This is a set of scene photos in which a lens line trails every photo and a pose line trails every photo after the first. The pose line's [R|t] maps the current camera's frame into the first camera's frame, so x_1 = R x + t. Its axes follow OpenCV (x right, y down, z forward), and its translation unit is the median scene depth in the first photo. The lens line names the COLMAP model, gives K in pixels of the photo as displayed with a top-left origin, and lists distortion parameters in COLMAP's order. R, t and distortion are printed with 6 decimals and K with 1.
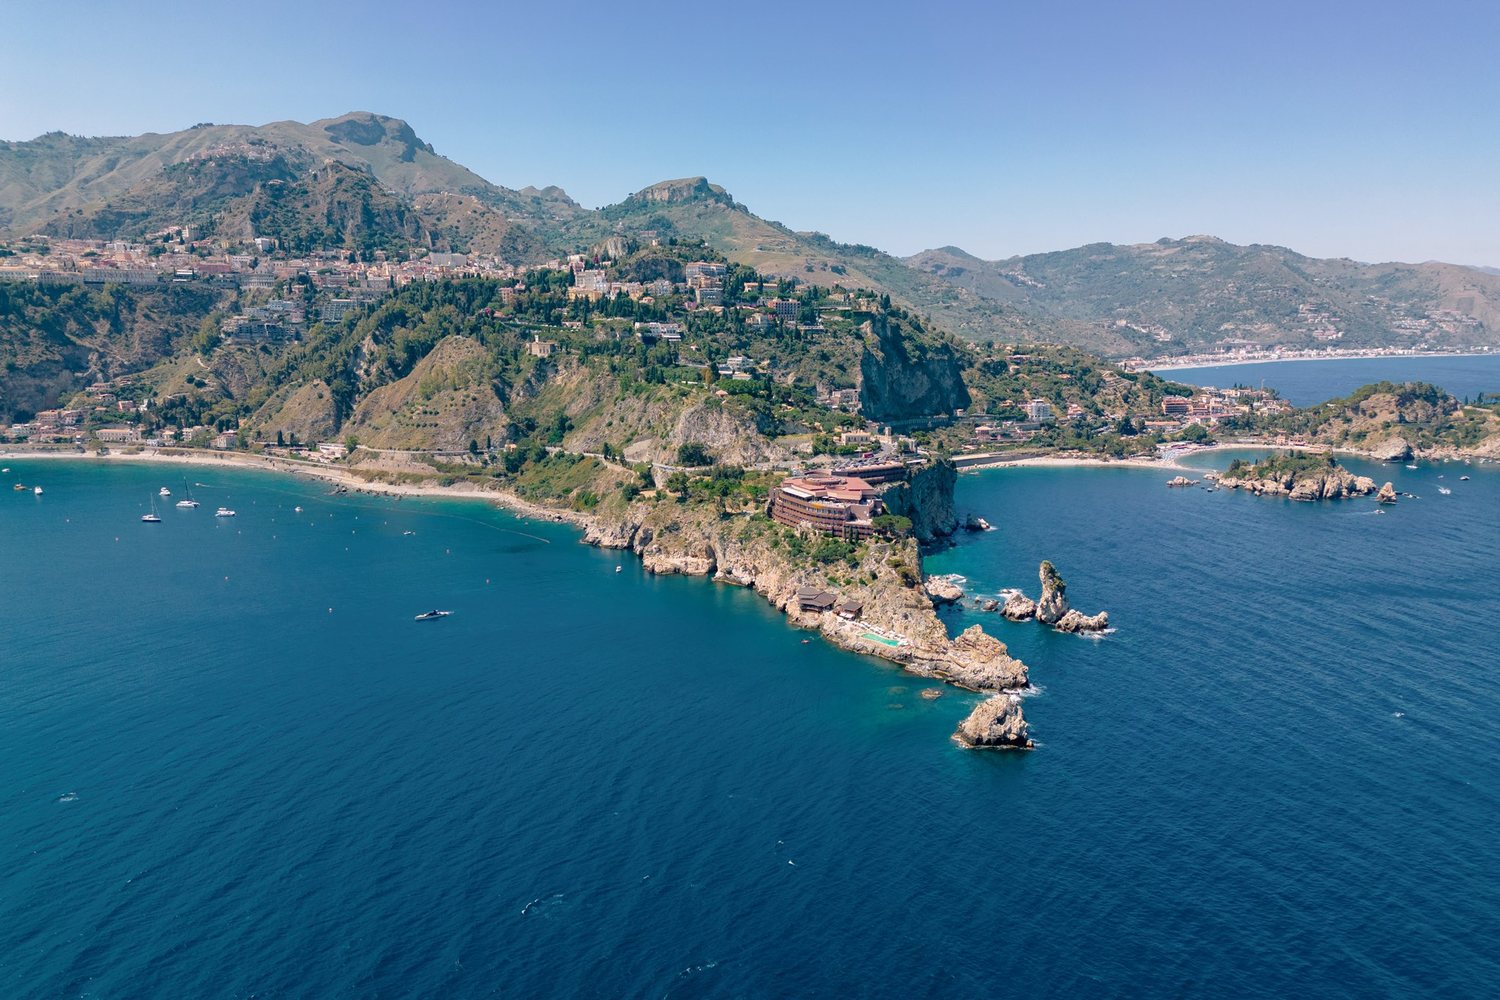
lens RADIAL K [[1054.8, 0, 750.0], [0, 1054.8, 500.0], [0, 0, 1]] dist [0.045513, -0.040336]
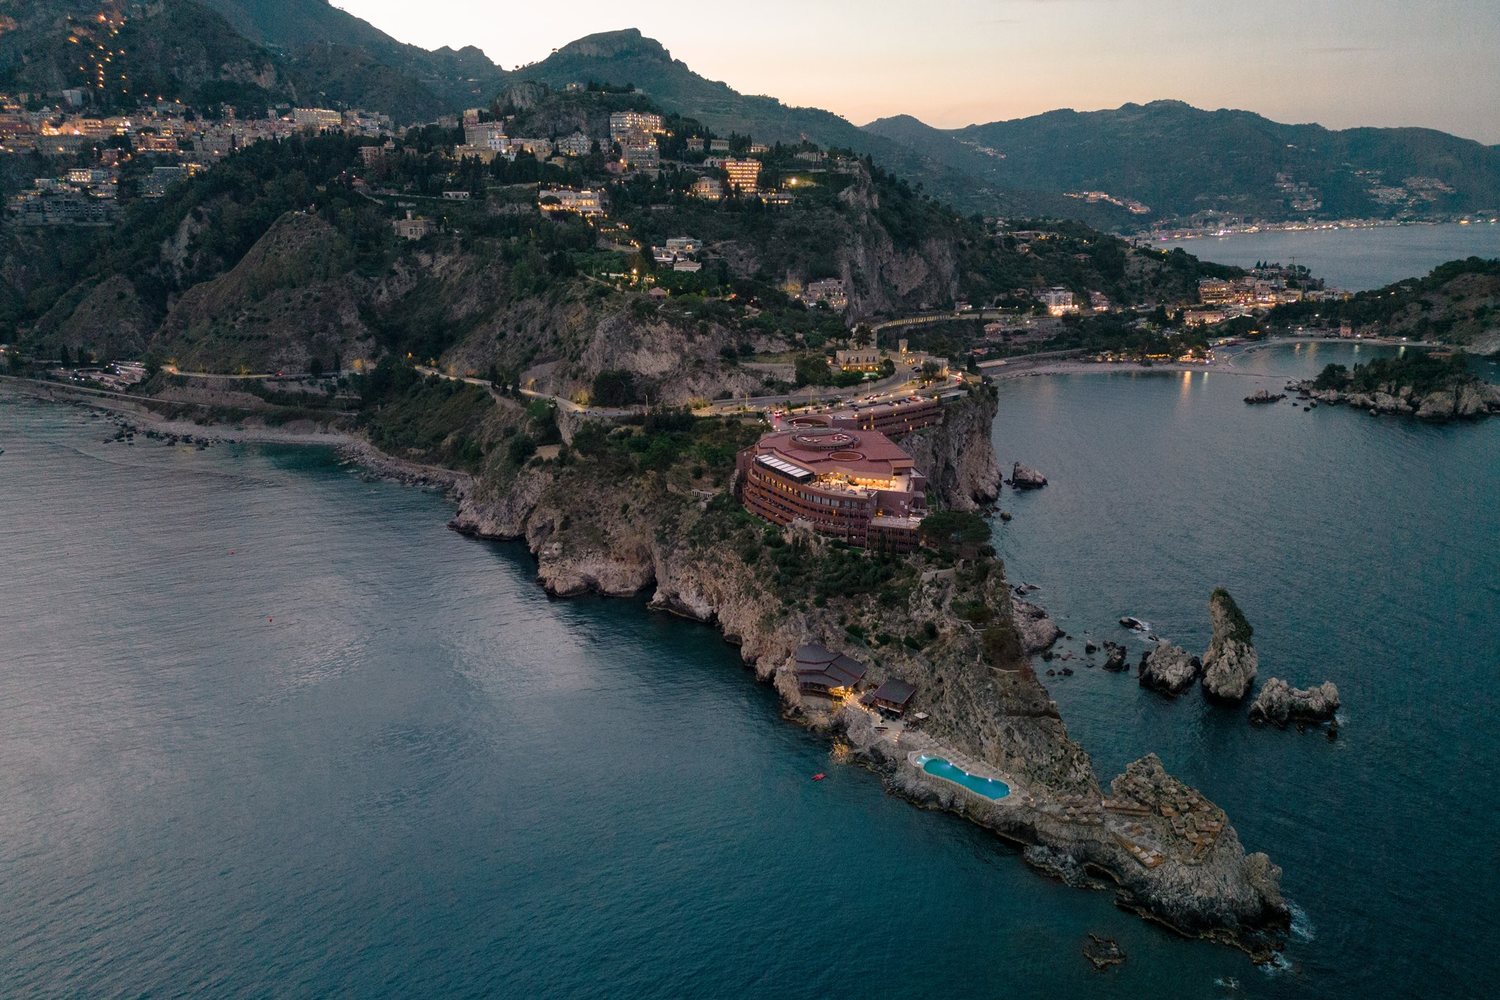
lens RADIAL K [[1054.8, 0, 750.0], [0, 1054.8, 500.0], [0, 0, 1]] dist [0.045513, -0.040336]
pose [[0.998602, -0.023789, 0.047204, -0.002413], [0.018507, 0.993833, 0.109327, -0.034086], [-0.049514, -0.108301, 0.992884, 0.253040]]
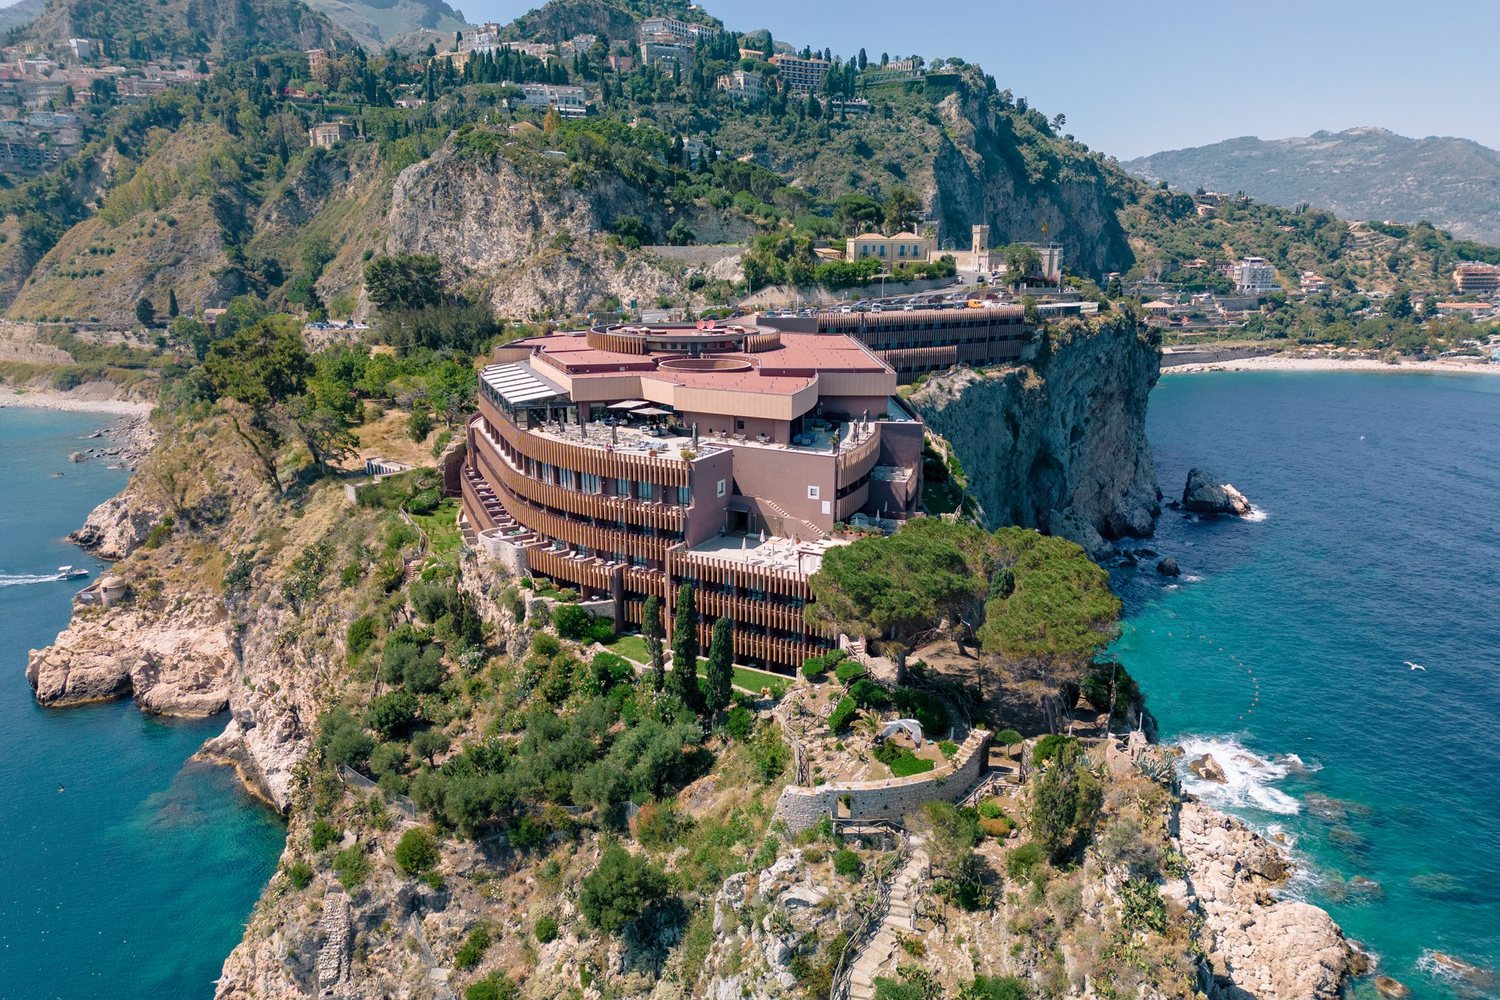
lens RADIAL K [[1049.0, 0, 750.5], [0, 1049.0, 552.6], [0, 0, 1]] dist [0.045062, -0.038170]
pose [[0.996231, 0.023050, -0.083625, 0.068753], [-0.013342, 0.993293, 0.114851, 0.001222], [0.085712, -0.113302, 0.989857, 0.503148]]
